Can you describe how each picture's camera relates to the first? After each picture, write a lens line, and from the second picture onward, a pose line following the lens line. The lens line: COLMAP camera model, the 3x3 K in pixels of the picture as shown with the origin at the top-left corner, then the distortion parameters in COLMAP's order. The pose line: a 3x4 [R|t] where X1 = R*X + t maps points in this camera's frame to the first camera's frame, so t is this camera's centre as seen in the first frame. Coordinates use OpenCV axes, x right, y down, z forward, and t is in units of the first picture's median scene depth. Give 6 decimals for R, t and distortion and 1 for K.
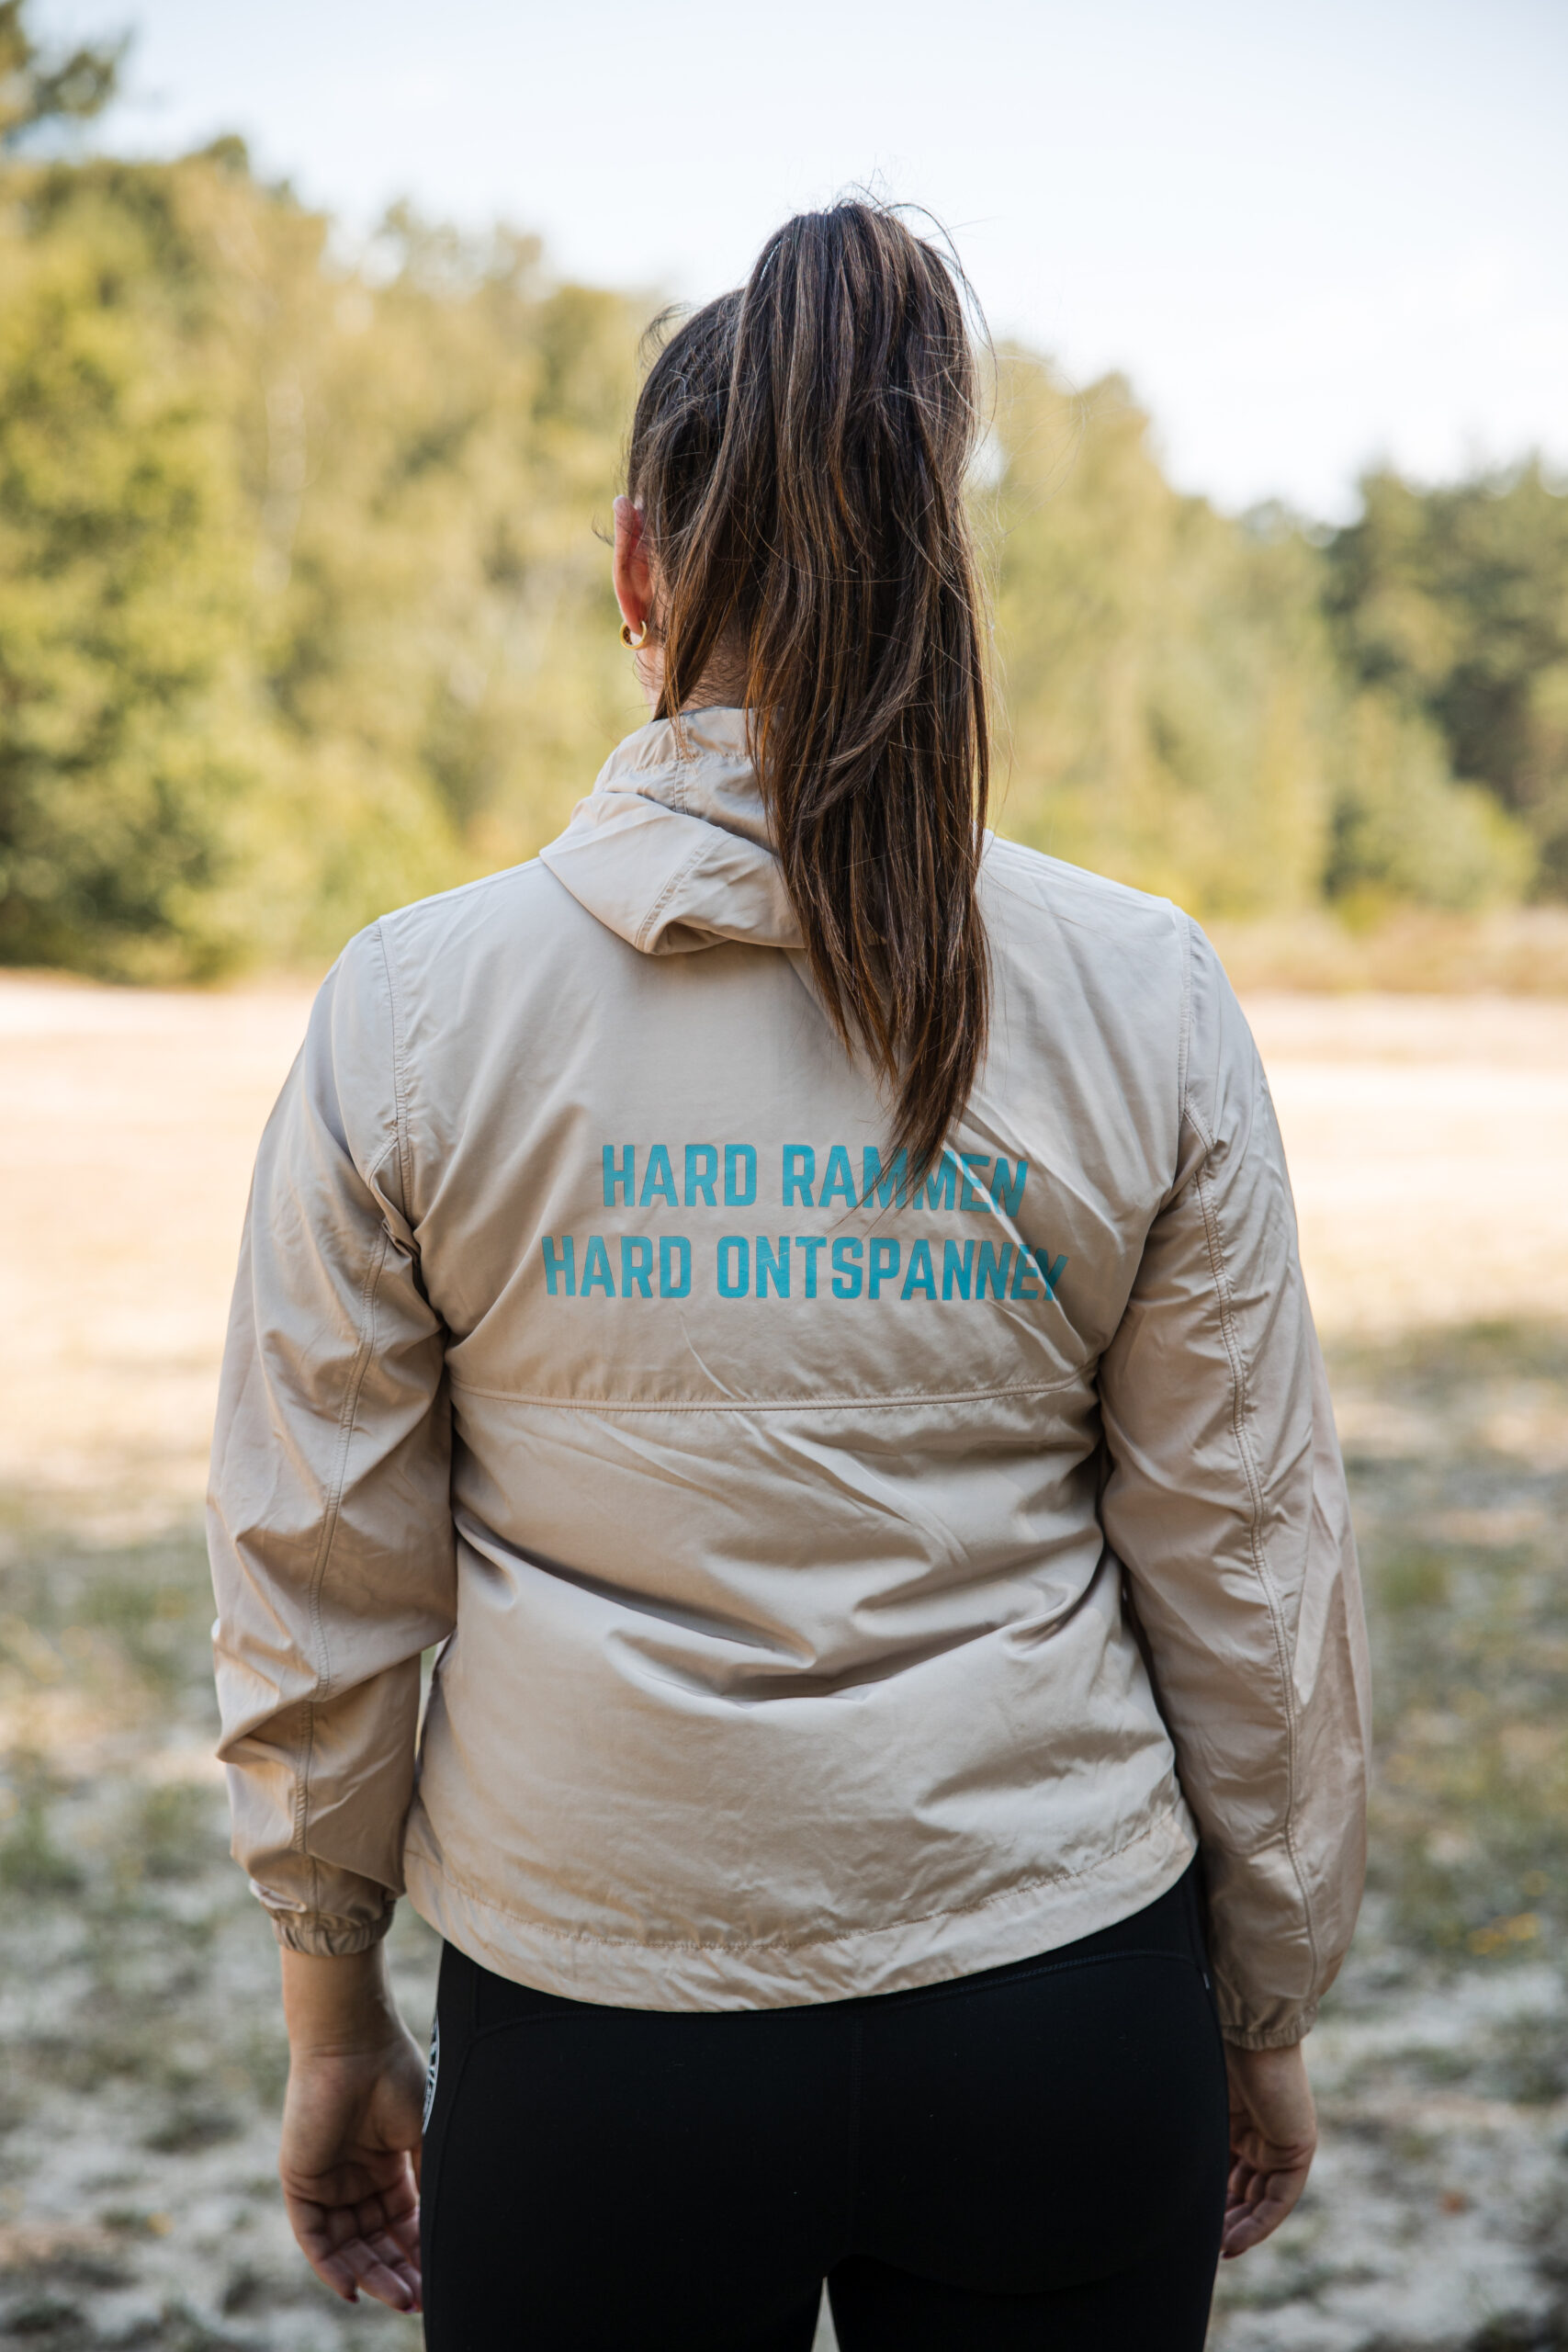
lens RADIAL K [[3910.5, 0, 784.0], [0, 3910.5, 1176.0], [0, 0, 1]] dist [0.040892, 0.028510]
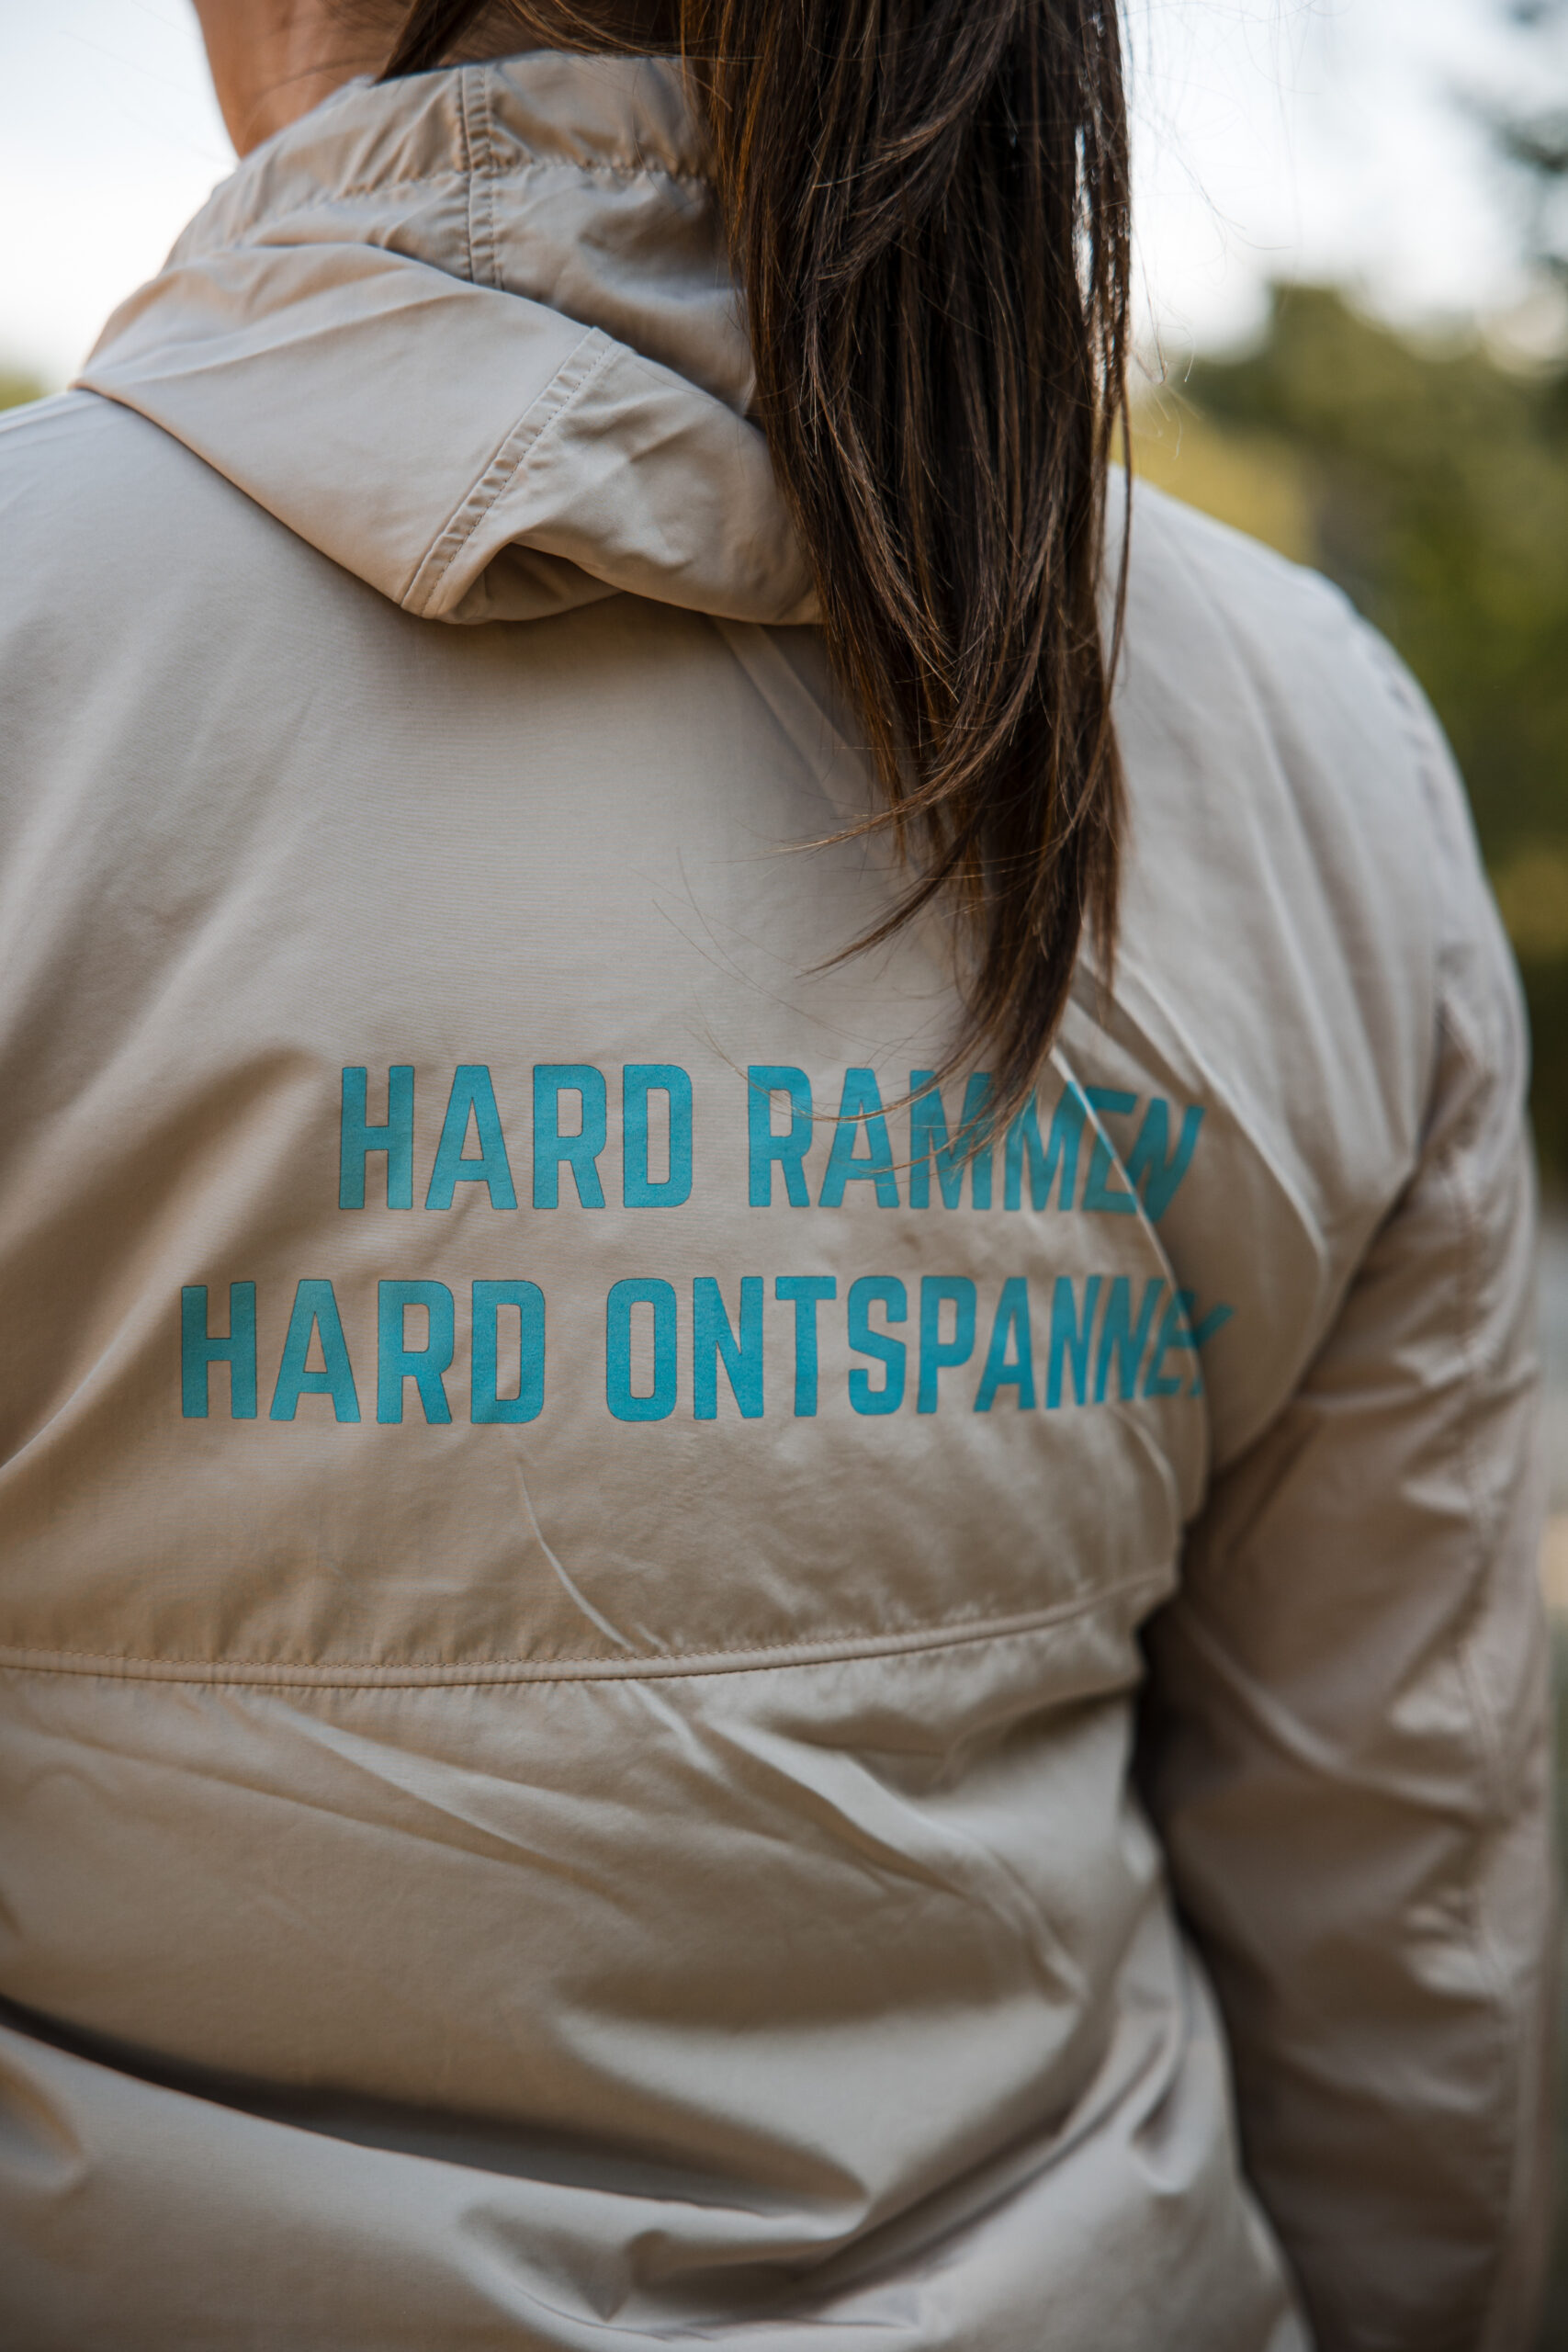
lens RADIAL K [[4227.5, 0, 784.0], [0, 4227.5, 1176.0], [0, 0, 1]] dist [-0.043125, 2.788243]
pose [[0.926287, -0.004393, 0.376793, -0.172030], [0.002739, 0.999984, 0.004925, 0.001924], [-0.376809, -0.003529, 0.926284, 0.555079]]
